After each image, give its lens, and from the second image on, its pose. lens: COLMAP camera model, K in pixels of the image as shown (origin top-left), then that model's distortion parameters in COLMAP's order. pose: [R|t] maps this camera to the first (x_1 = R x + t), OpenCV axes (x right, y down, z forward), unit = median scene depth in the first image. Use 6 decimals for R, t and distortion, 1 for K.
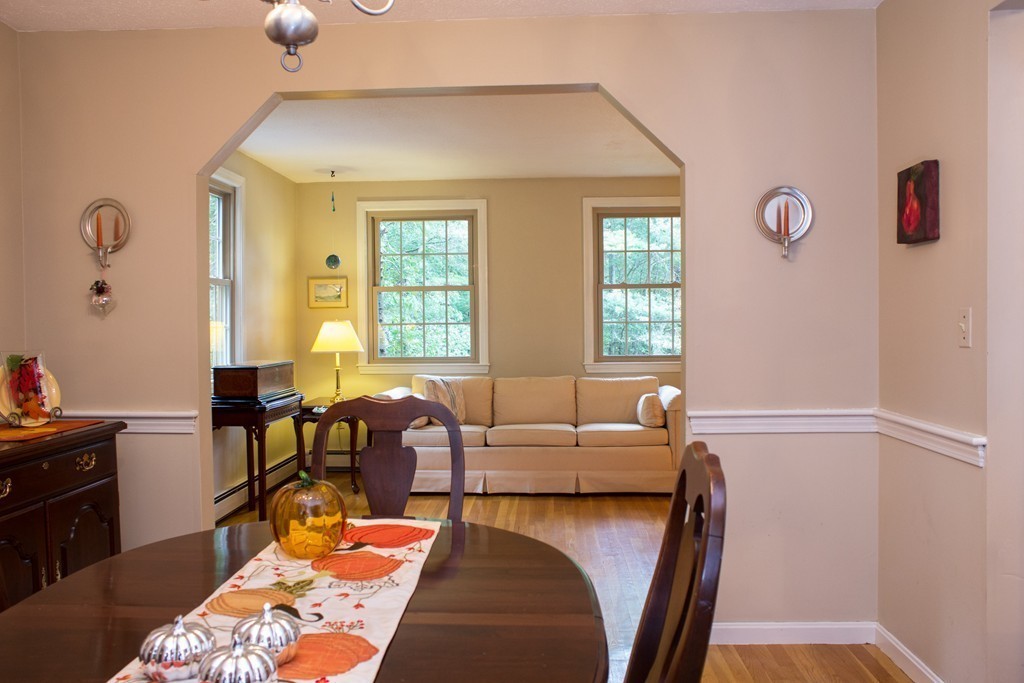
lens RADIAL K [[862.1, 0, 509.8], [0, 862.1, 327.5], [0, 0, 1]] dist [-0.114261, 0.135949]
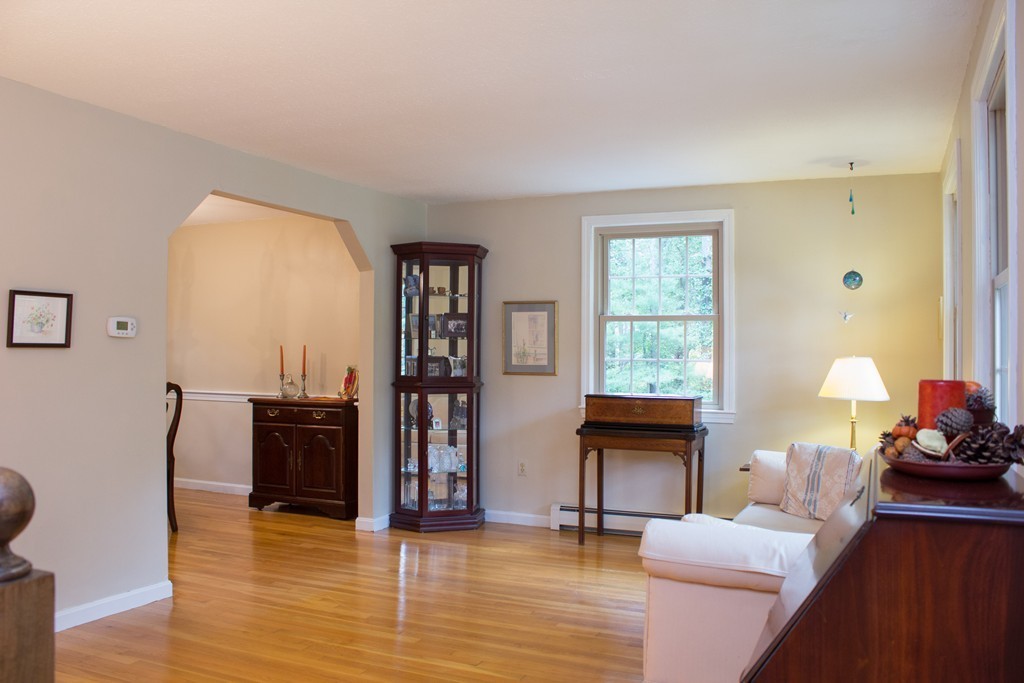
lens RADIAL K [[854.9, 0, 512.0], [0, 854.9, 341.5], [0, 0, 1]] dist [-0.154955, 0.241879]
pose [[-0.352361, -0.001679, -0.935863, 0.600146], [-0.010903, 0.999938, 0.002311, -0.020453], [0.935801, 0.011018, -0.352357, 0.977882]]
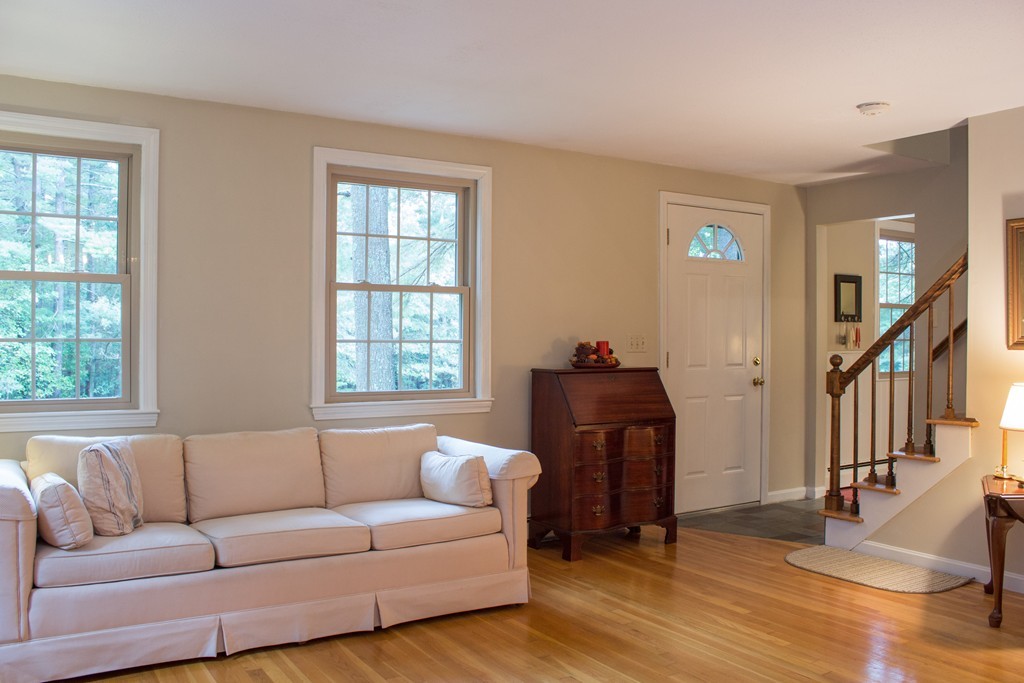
lens RADIAL K [[884.2, 0, 512.0], [0, 884.2, 341.5], [0, 0, 1]] dist [-0.087487, 0.005022]
pose [[0.821358, 0.007583, 0.570362, -0.174852], [-0.011992, 0.999920, 0.003975, -0.010589], [-0.570287, -0.010105, 0.821384, 0.399845]]
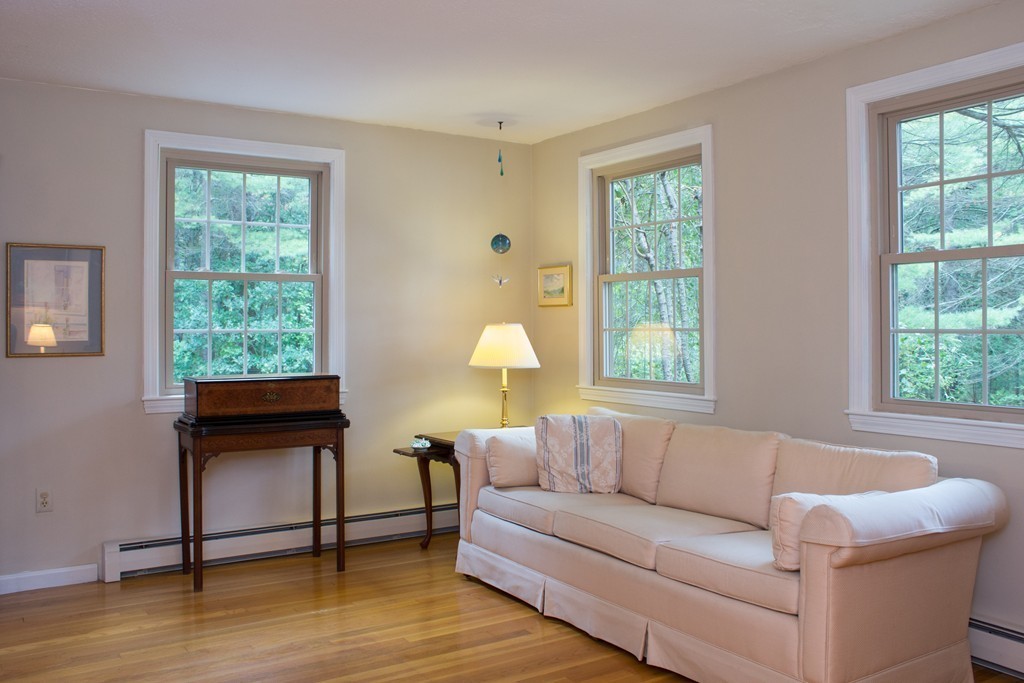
lens RADIAL K [[867.2, 0, 512.9], [0, 867.2, 322.5], [0, 0, 1]] dist [-0.193853, 0.270369]
pose [[0.592255, 0.006577, -0.805724, 0.396887], [-0.009634, 0.999953, 0.001081, -0.010022], [0.805693, 0.007122, 0.592290, 0.568777]]
